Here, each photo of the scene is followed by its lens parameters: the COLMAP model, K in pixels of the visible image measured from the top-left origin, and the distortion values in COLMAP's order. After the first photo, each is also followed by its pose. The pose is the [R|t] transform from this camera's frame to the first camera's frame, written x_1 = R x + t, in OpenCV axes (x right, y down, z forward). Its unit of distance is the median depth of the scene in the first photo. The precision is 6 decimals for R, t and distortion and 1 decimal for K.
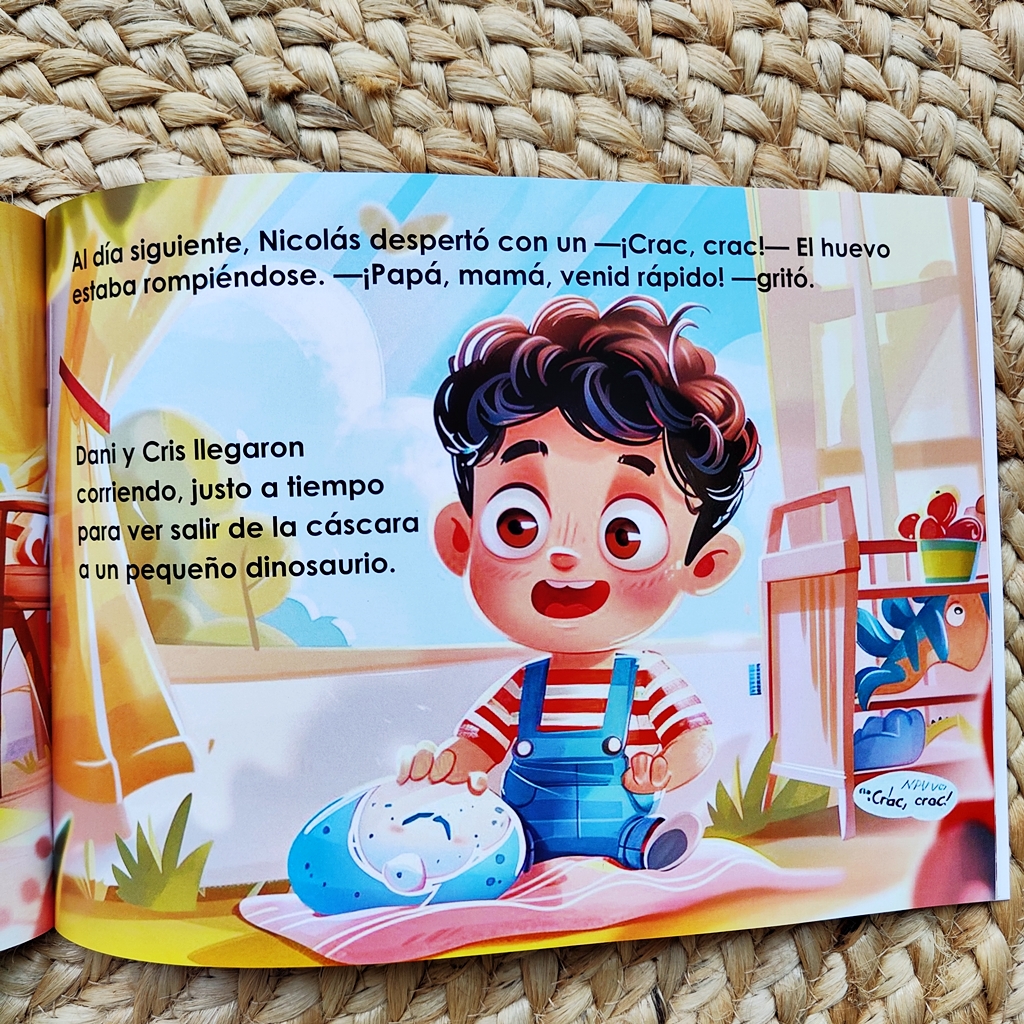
lens RADIAL K [[942.2, 0, 517.5], [0, 942.2, 518.5], [0, 0, 1]] dist [-0.023685, 0.000000]
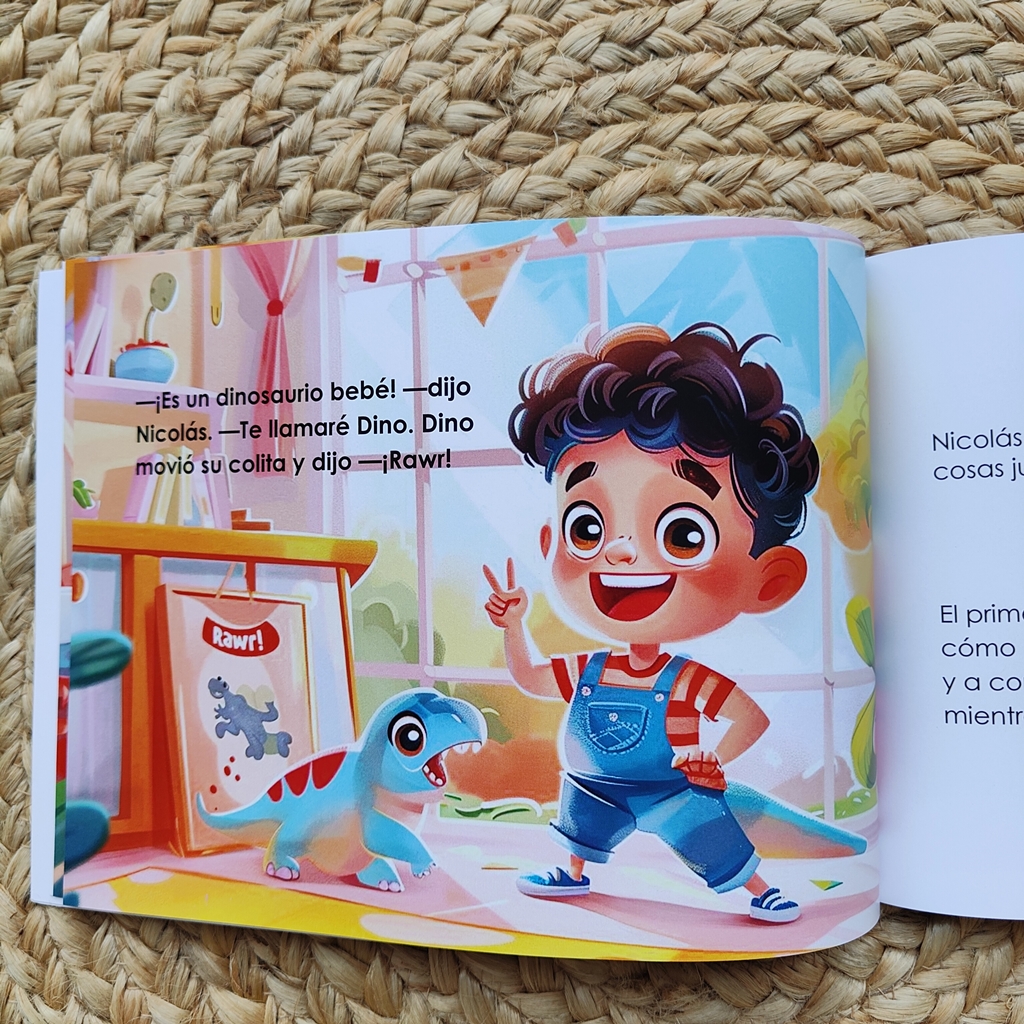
lens RADIAL K [[942.2, 0, 492.0], [0, 942.2, 515.5], [0, 0, 1]] dist [-0.023685, 0.000000]
pose [[0.998998, 0.021117, -0.039449, -0.916843], [-0.022145, 0.999421, -0.025817, 0.005603], [0.038881, 0.026665, 0.998888, -0.124055]]
